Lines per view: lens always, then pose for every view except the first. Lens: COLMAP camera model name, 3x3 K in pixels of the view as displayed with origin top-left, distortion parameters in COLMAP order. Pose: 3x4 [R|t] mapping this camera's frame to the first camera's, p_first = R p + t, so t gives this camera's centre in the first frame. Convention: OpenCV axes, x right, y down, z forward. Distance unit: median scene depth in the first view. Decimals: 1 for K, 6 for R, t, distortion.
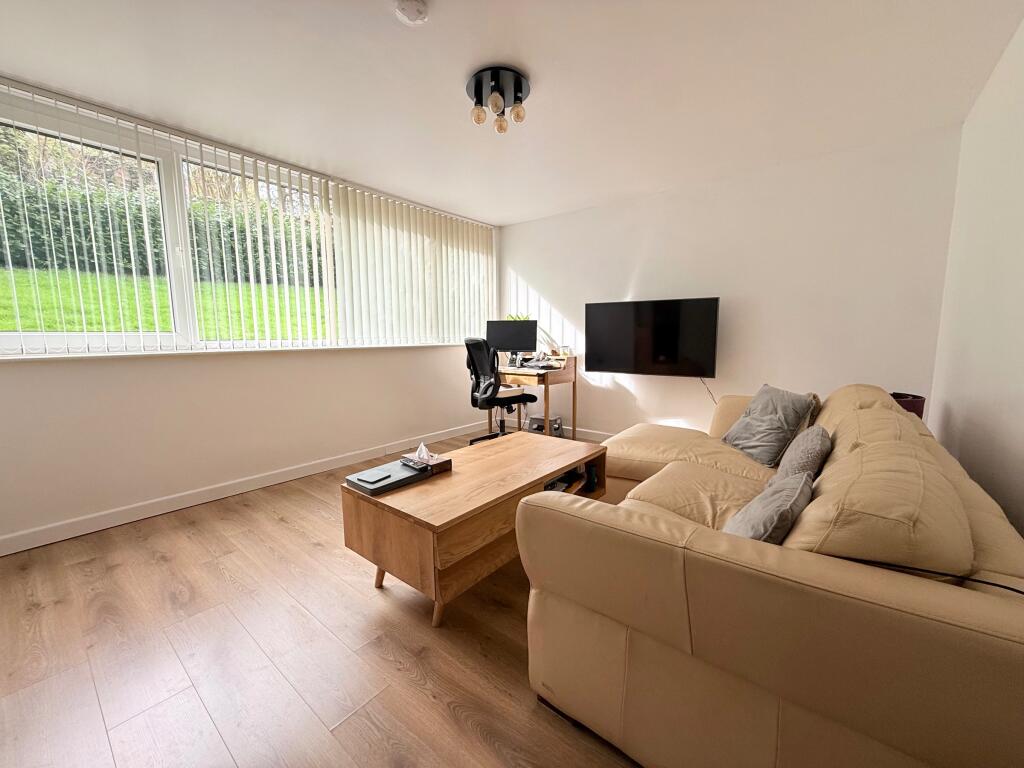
lens RADIAL K [[406.0, 0, 508.8], [0, 406.0, 385.1], [0, 0, 1]] dist [-0.000260, -0.000512]
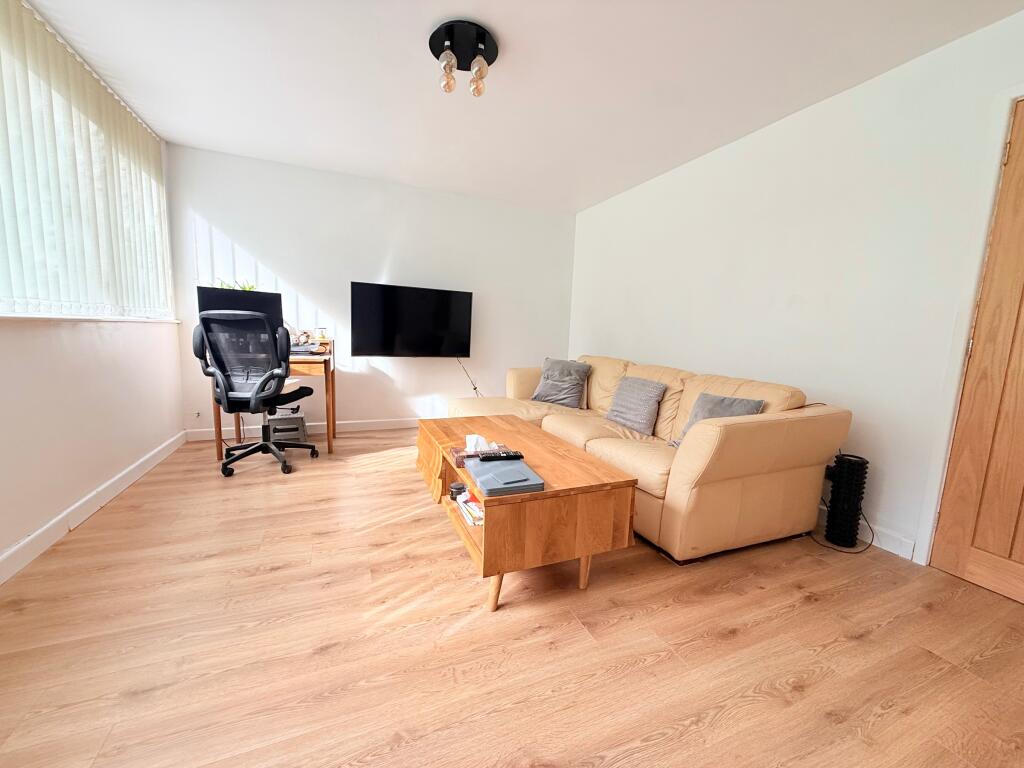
lens RADIAL K [[406.0, 0, 508.8], [0, 406.0, 385.1], [0, 0, 1]] dist [-0.000260, -0.000512]
pose [[0.476070, -0.093427, 0.874431, -0.511094], [0.066138, 0.995328, 0.070336, -0.011275], [-0.876917, 0.024348, 0.480025, 0.286261]]
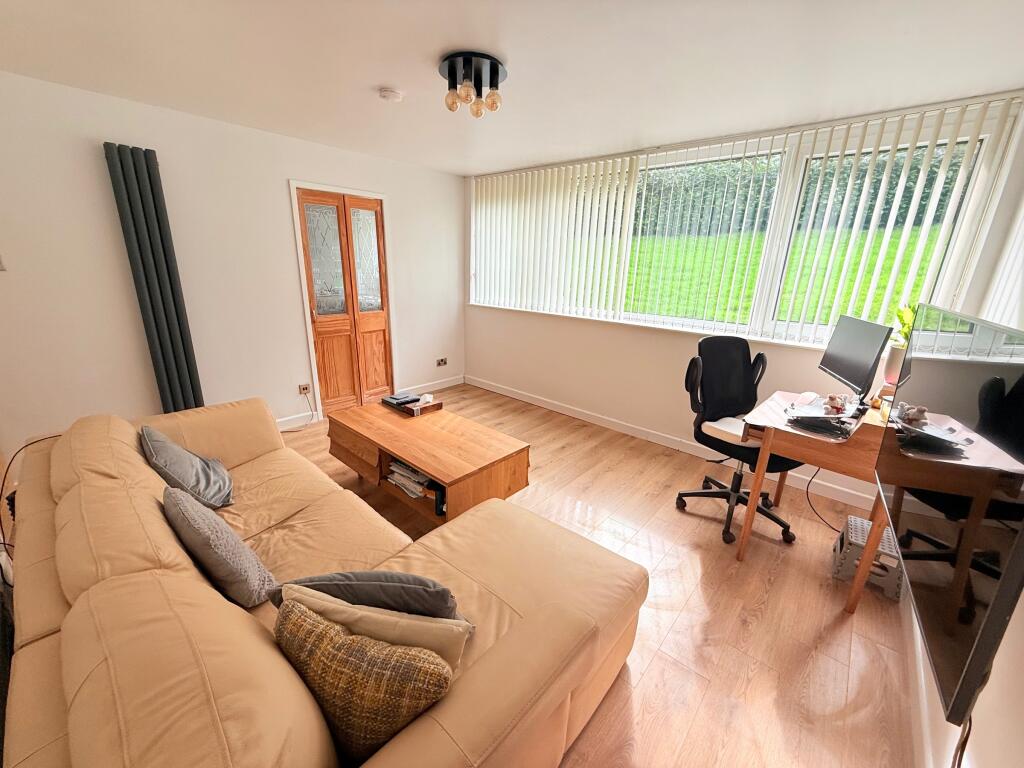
lens RADIAL K [[406.0, 0, 508.8], [0, 406.0, 385.1], [0, 0, 1]] dist [-0.000260, -0.000512]
pose [[-0.047041, 0.293027, -0.954946, 0.637700], [-0.152236, 0.942734, 0.296779, -0.201232], [0.987224, 0.159337, 0.000262, 0.710287]]
